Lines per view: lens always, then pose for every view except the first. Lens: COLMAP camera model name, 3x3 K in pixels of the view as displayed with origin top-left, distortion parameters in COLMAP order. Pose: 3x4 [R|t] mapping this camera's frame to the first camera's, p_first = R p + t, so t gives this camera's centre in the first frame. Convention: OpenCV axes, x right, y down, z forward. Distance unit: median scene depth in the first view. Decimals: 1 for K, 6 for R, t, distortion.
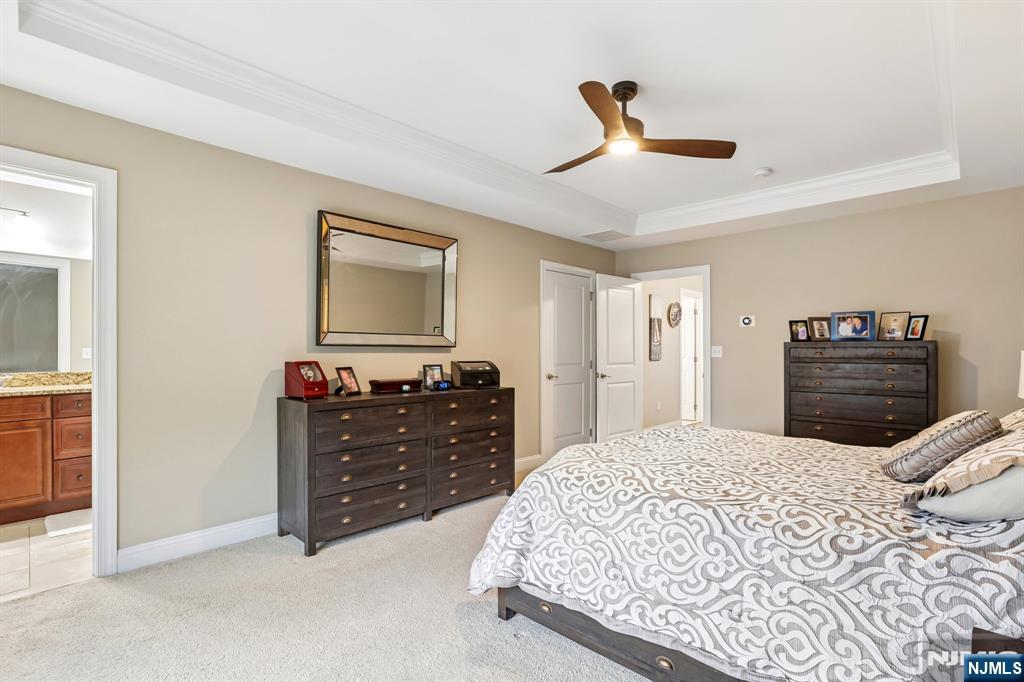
lens RADIAL K [[478.9, 0, 512.0], [0, 478.9, 341.0], [0, 0, 1]] dist [0.000147, 0.000046]
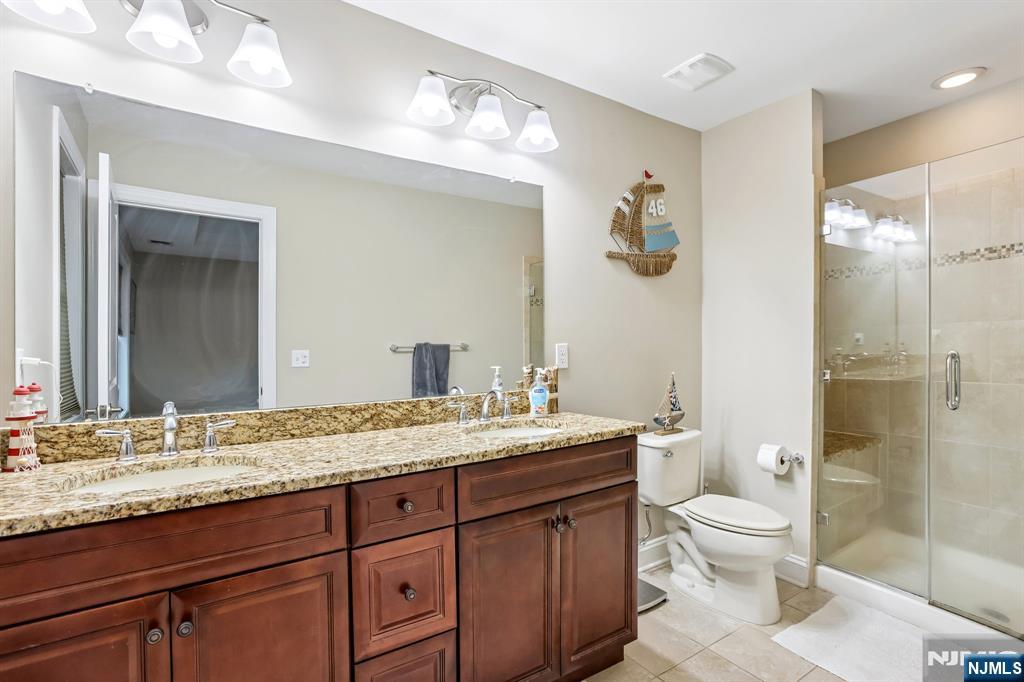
lens RADIAL K [[478.9, 0, 512.0], [0, 478.9, 341.0], [0, 0, 1]] dist [0.000147, 0.000046]
pose [[0.987098, -0.012892, -0.159597, -0.774497], [0.014108, 0.999879, 0.006486, 0.007287], [0.159494, -0.008654, 0.987161, 0.663819]]
